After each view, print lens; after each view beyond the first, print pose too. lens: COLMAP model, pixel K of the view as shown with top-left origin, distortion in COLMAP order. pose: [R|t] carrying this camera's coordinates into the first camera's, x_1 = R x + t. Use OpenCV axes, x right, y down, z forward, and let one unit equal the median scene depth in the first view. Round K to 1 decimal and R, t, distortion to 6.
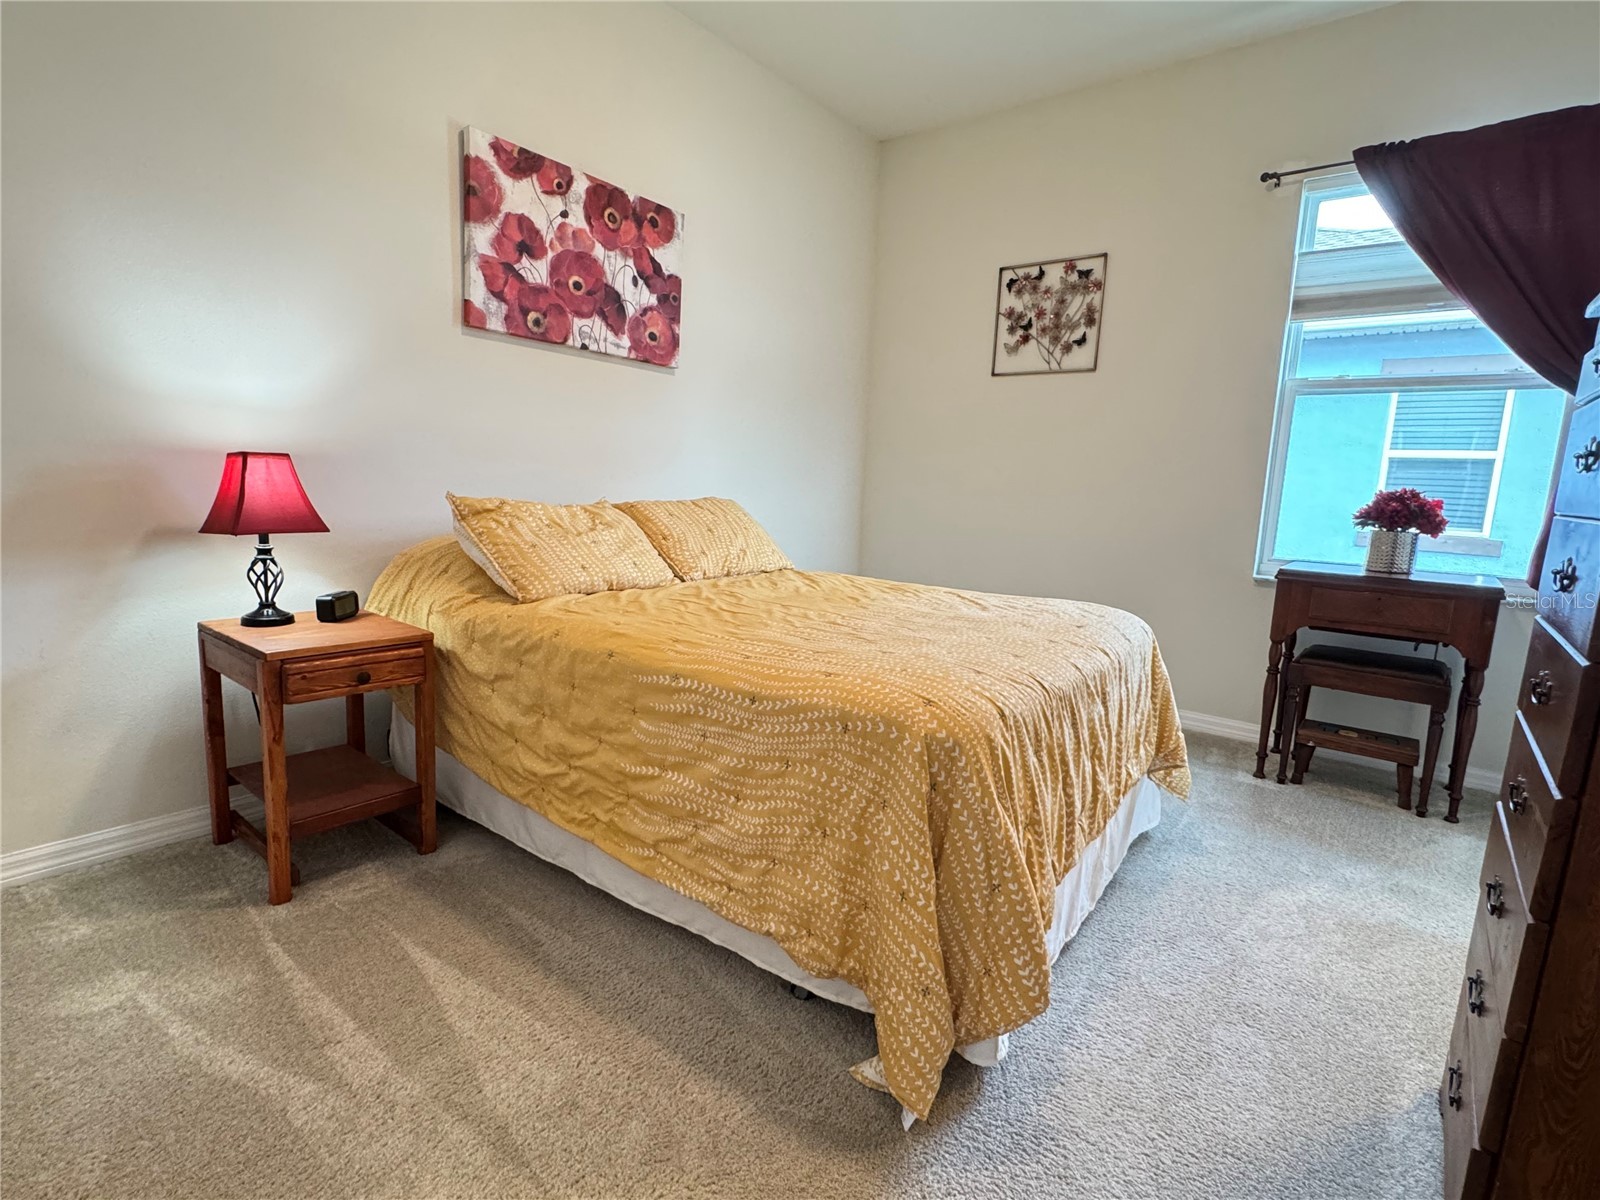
lens RADIAL K [[790.1, 0, 800.0], [0, 790.1, 600.0], [0, 0, 1]] dist [0.000629, 0.000965]
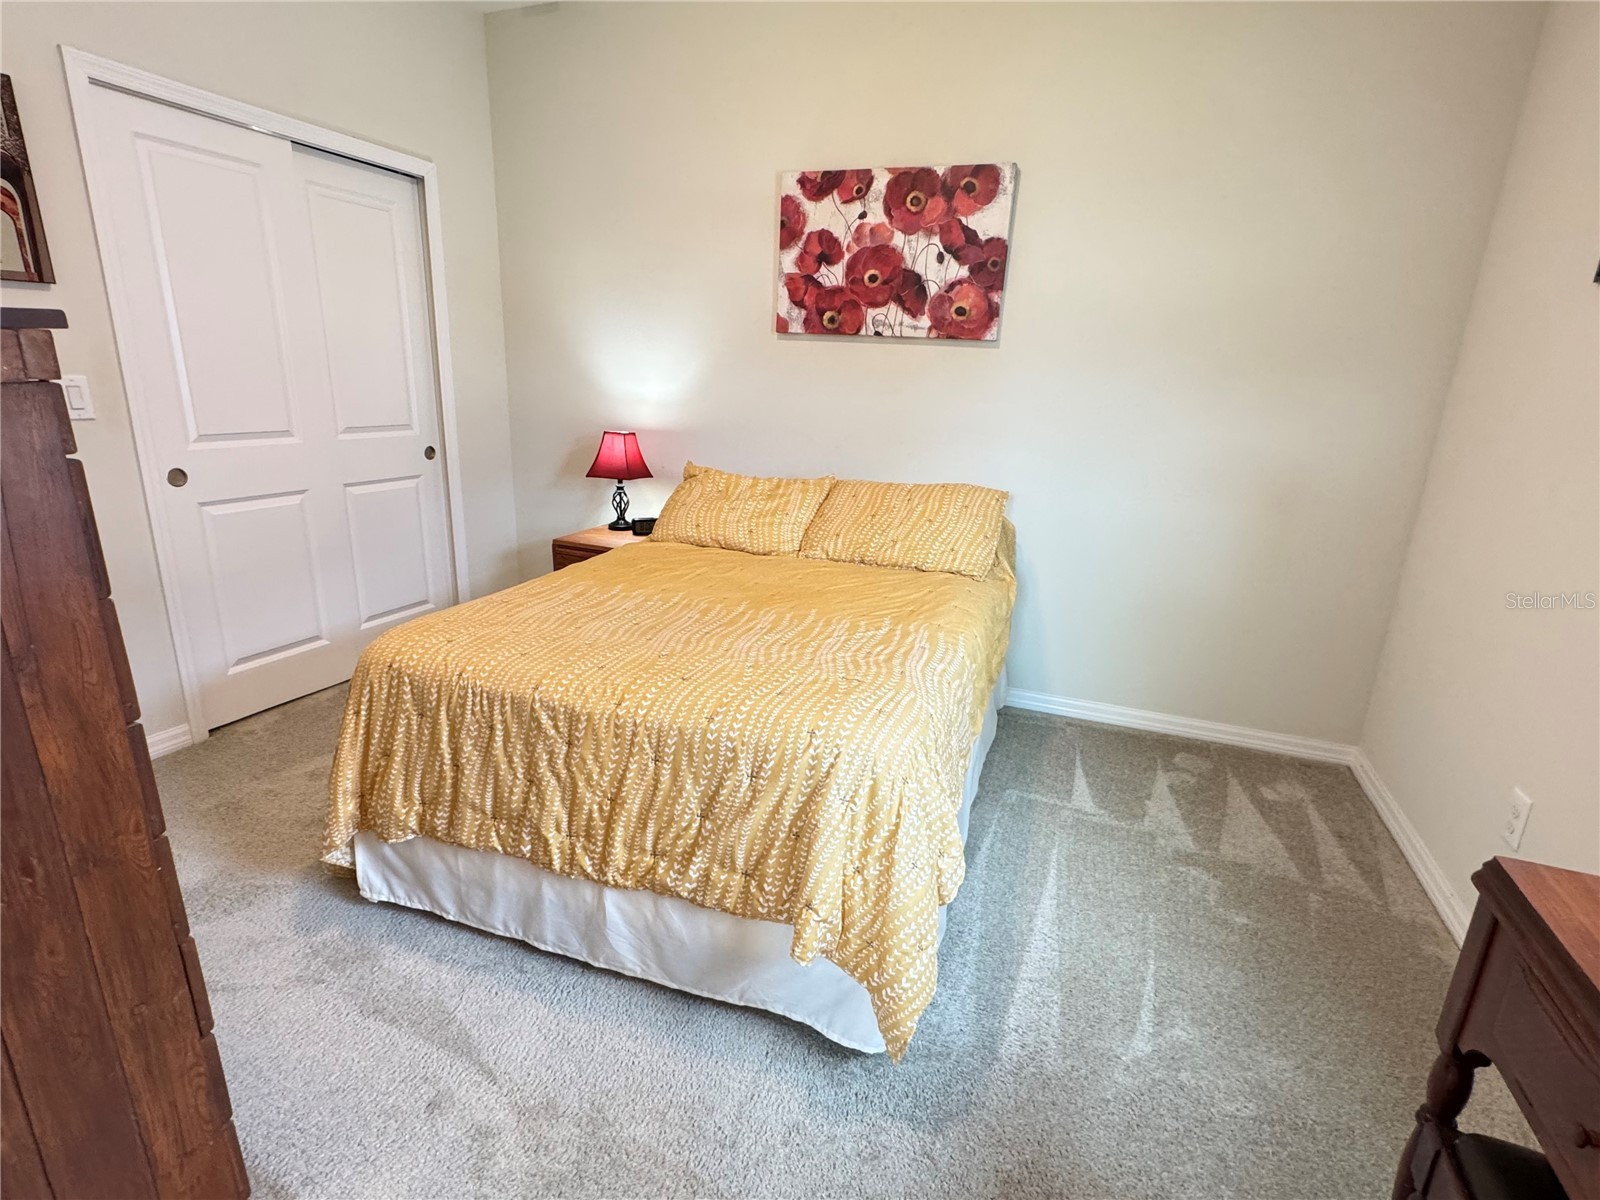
lens RADIAL K [[790.1, 0, 800.0], [0, 790.1, 600.0], [0, 0, 1]] dist [0.000629, 0.000965]
pose [[0.292190, 0.232508, -0.927667, 0.817122], [-0.166296, 0.967572, 0.190131, -0.161261], [0.941791, 0.098713, 0.321380, 0.607682]]
